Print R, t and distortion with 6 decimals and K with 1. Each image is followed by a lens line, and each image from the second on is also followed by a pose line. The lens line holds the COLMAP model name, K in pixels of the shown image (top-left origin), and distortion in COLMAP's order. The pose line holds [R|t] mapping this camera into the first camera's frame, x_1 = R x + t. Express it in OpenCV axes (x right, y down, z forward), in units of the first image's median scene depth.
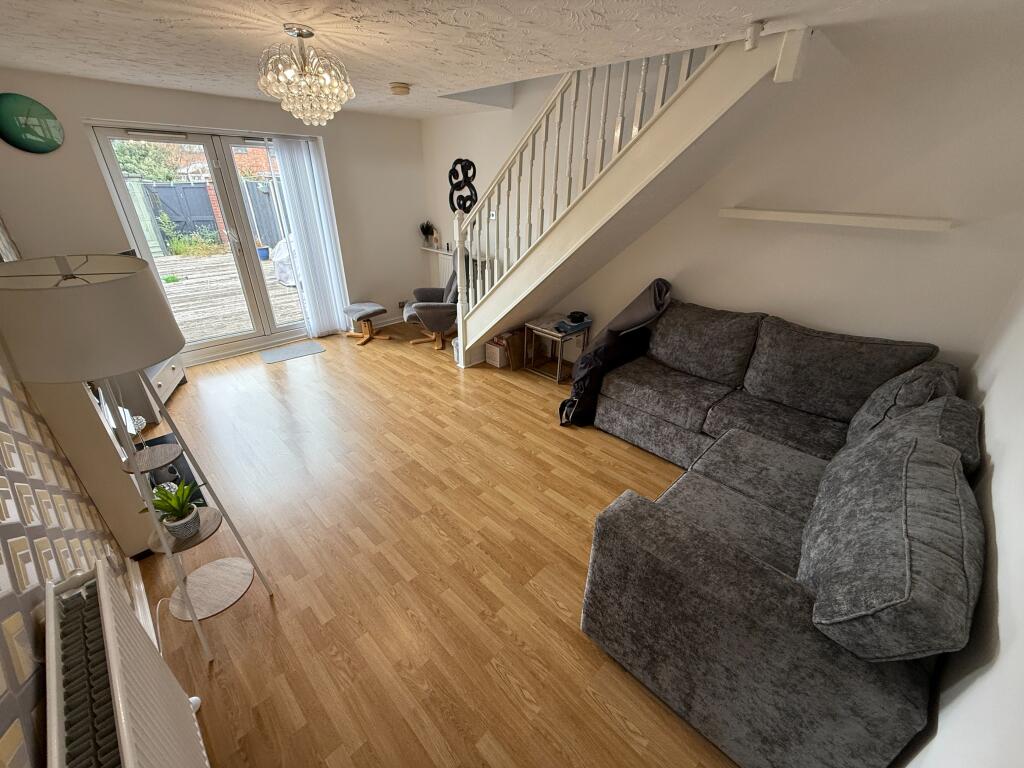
lens RADIAL K [[408.5, 0, 510.4], [0, 408.5, 384.3], [0, 0, 1]] dist [-0.002916, -0.000036]
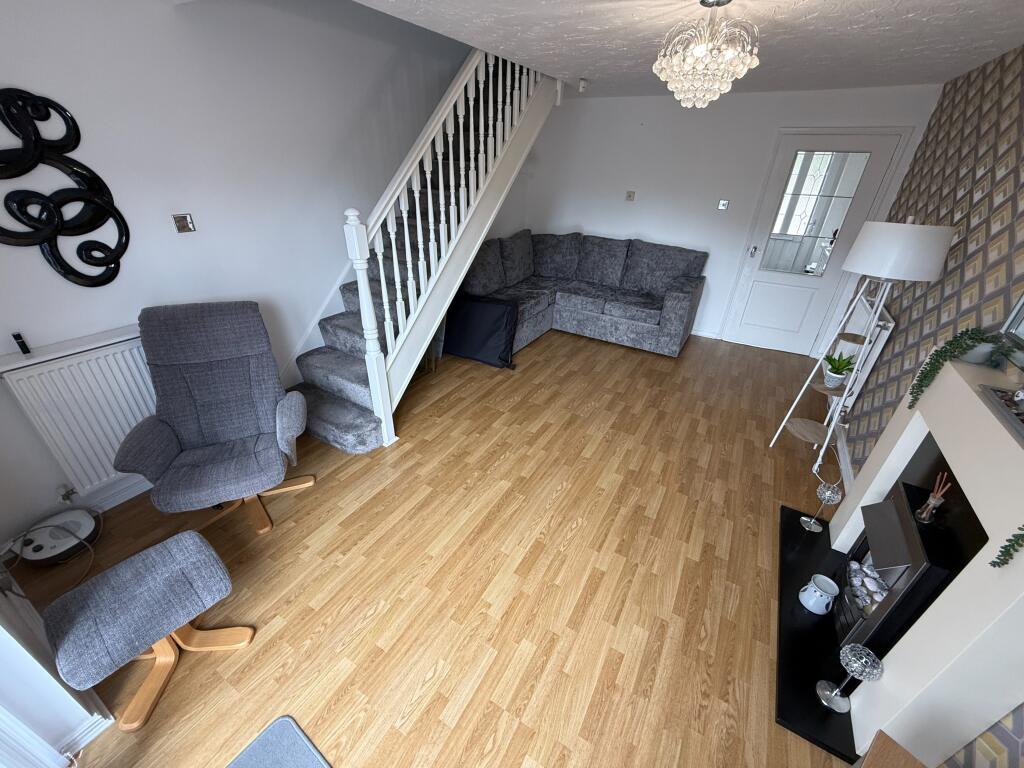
lens RADIAL K [[408.5, 0, 510.4], [0, 408.5, 387.0], [0, 0, 1]] dist [-0.002916, -0.000036]
pose [[-0.242189, -0.490619, 0.837041, -0.849721], [0.414334, 0.727801, 0.546473, -0.490929], [-0.877309, 0.479165, 0.027015, 0.960014]]
